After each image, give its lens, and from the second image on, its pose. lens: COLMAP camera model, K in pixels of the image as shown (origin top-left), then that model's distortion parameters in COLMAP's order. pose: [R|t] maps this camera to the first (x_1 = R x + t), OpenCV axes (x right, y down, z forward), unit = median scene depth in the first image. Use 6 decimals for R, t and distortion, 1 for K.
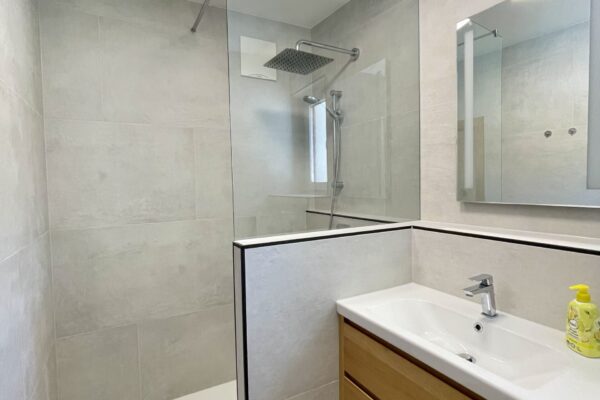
lens RADIAL K [[324.1, 0, 300.0], [0, 324.1, 200.0], [0, 0, 1]] dist [0.002023, 0.001095]
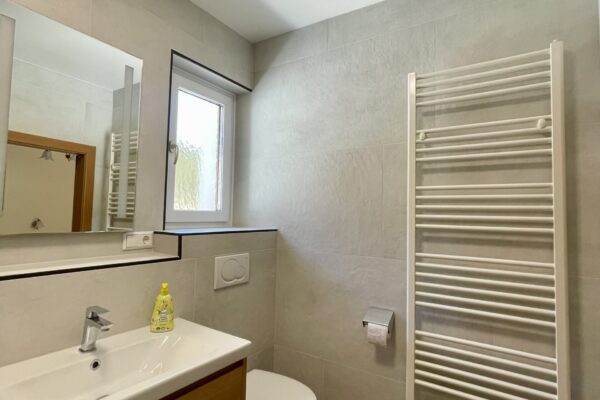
lens RADIAL K [[324.1, 0, 300.0], [0, 324.1, 200.0], [0, 0, 1]] dist [0.002023, 0.001095]
pose [[-0.423499, 0.050174, 0.904506, -0.373324], [0.036809, 0.998593, -0.038159, -0.018495], [-0.905148, 0.017134, -0.424751, 0.548929]]
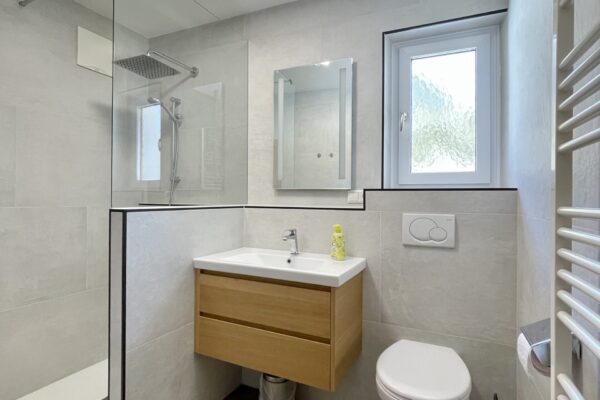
lens RADIAL K [[324.1, 0, 300.0], [0, 324.1, 200.0], [0, 0, 1]] dist [0.002023, 0.001095]
pose [[0.823942, 0.025420, 0.566104, -0.209589], [0.004405, 0.998676, -0.051256, 0.109974], [-0.566657, 0.044725, 0.822739, -0.238138]]
